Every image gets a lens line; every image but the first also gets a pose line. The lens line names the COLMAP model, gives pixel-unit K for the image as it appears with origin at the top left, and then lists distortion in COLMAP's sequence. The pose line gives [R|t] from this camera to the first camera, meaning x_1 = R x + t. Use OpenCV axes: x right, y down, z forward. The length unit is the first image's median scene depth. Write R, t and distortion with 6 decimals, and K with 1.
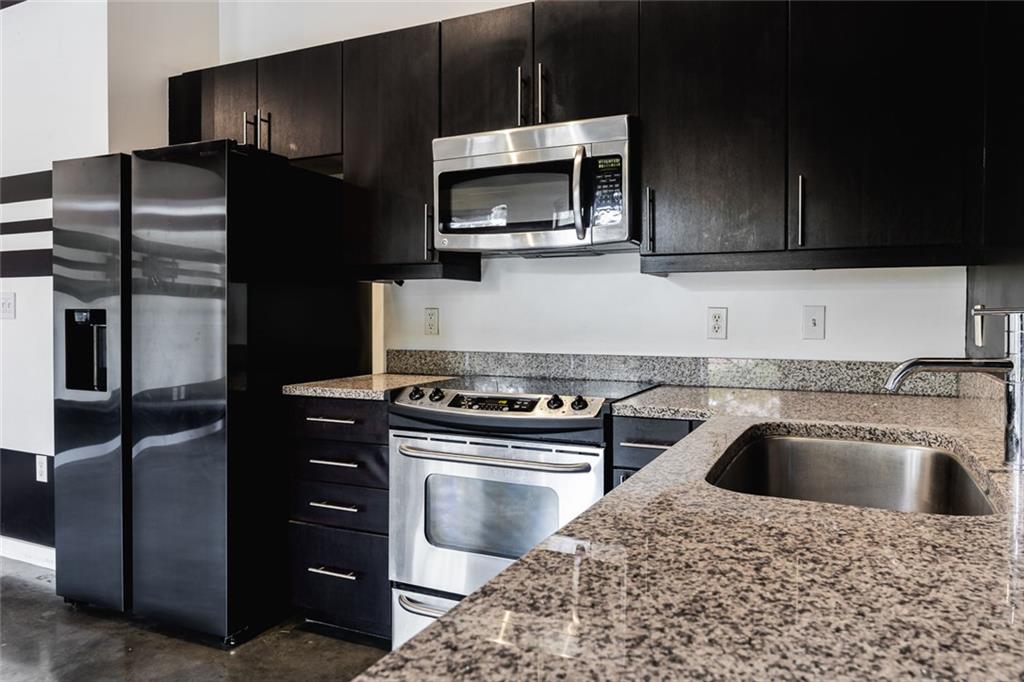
lens RADIAL K [[706.8, 0, 513.5], [0, 706.8, 329.9], [0, 0, 1]] dist [-0.003105, -0.016693]
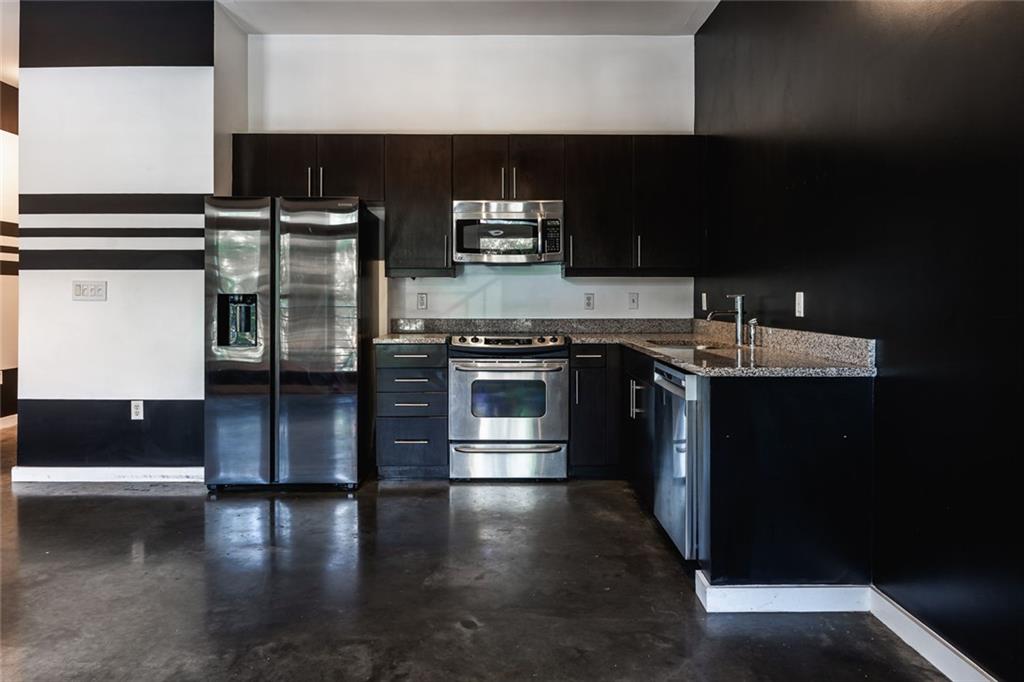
lens RADIAL K [[706.8, 0, 499.5], [0, 706.8, 294.1], [0, 0, 1]] dist [-0.003105, -0.016693]
pose [[0.901413, 0.001086, 0.432958, -0.855697], [0.009654, 0.999698, -0.022605, 0.013421], [-0.432852, 0.024556, 0.901130, -0.741997]]
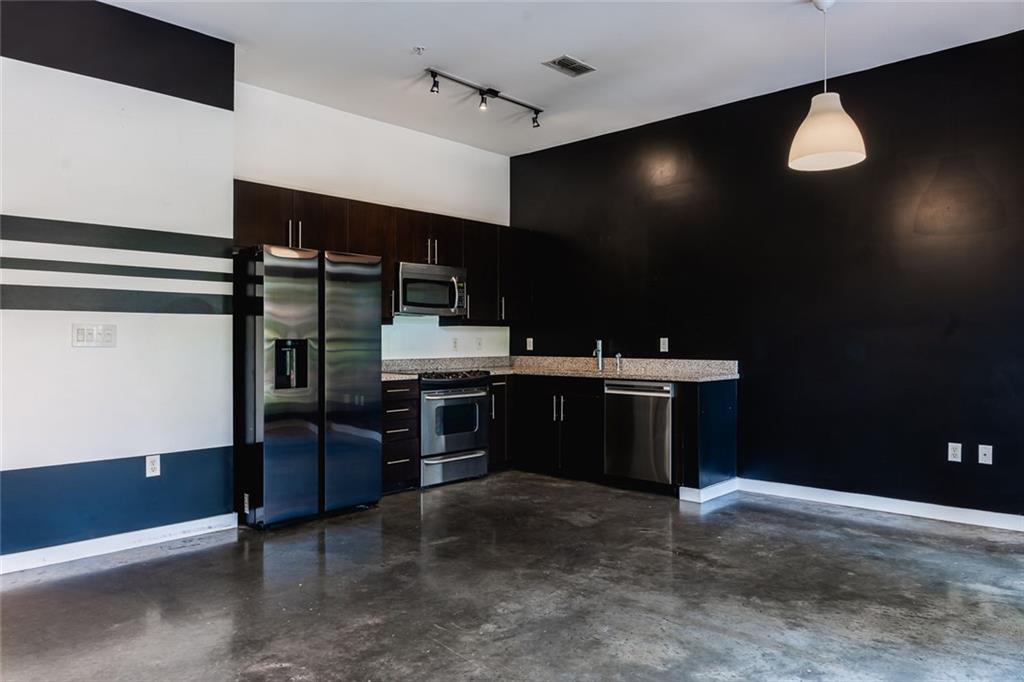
lens RADIAL K [[706.8, 0, 516.2], [0, 706.8, 341.2], [0, 0, 1]] dist [-0.003105, -0.016693]
pose [[0.297920, -0.002458, 0.954588, -2.278514], [0.023605, 0.999710, -0.004792, -0.004625], [-0.954299, 0.023960, 0.297892, 0.001992]]
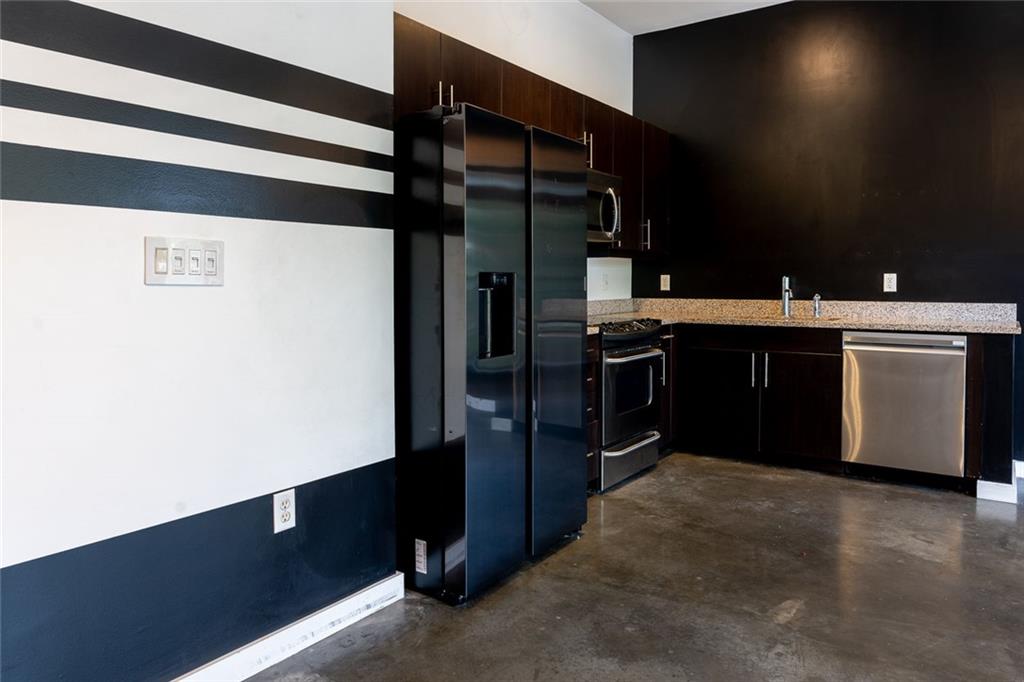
lens RADIAL K [[706.8, 0, 515.8], [0, 706.8, 300.9], [0, 0, 1]] dist [-0.003105, -0.016693]
pose [[0.172227, -0.028848, 0.984635, -1.742989], [0.025709, 0.999362, 0.024783, -0.015161], [-0.984722, 0.021045, 0.172859, 0.903652]]
